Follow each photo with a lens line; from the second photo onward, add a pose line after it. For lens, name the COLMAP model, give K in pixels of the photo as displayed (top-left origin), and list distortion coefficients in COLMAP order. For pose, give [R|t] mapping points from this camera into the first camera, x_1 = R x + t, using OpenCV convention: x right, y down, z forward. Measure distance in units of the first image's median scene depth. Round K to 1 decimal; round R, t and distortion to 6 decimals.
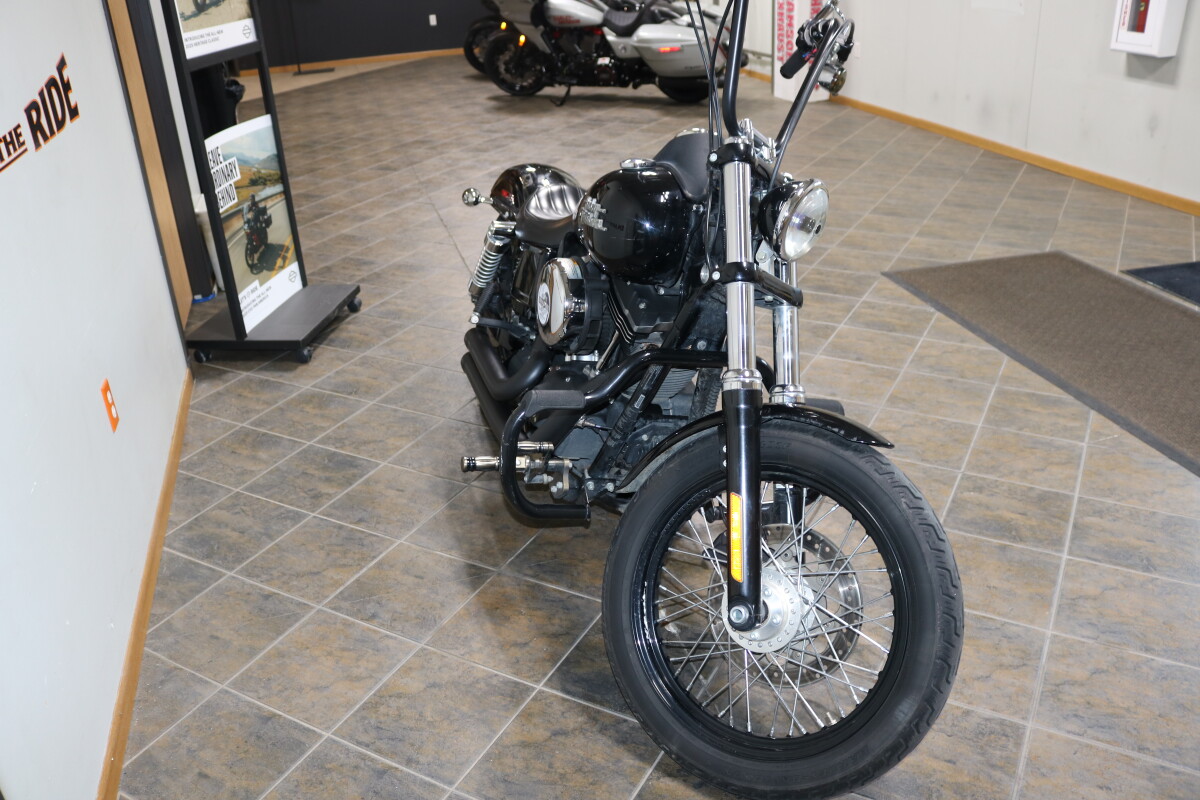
lens RADIAL K [[980.9, 0, 600.0], [0, 980.9, 400.0], [0, 0, 1]] dist [-0.162771, 0.138549]
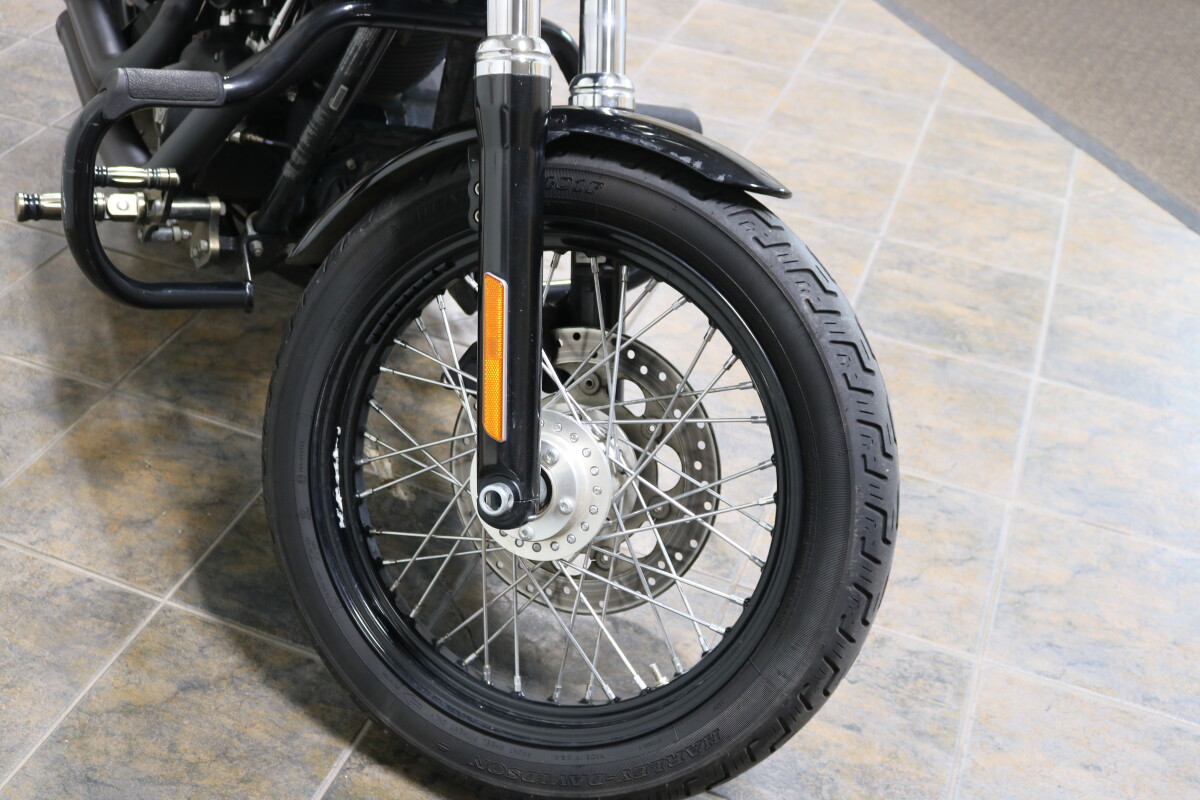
lens RADIAL K [[1307.7, 0, 600.0], [0, 1307.7, 400.0], [0, 0, 1]] dist [-0.093882, 0.045633]
pose [[0.984724, -0.000076, 0.174122, 0.061395], [-0.036944, 0.977141, 0.209357, 0.009632], [-0.170158, -0.212592, 0.962211, 0.251088]]
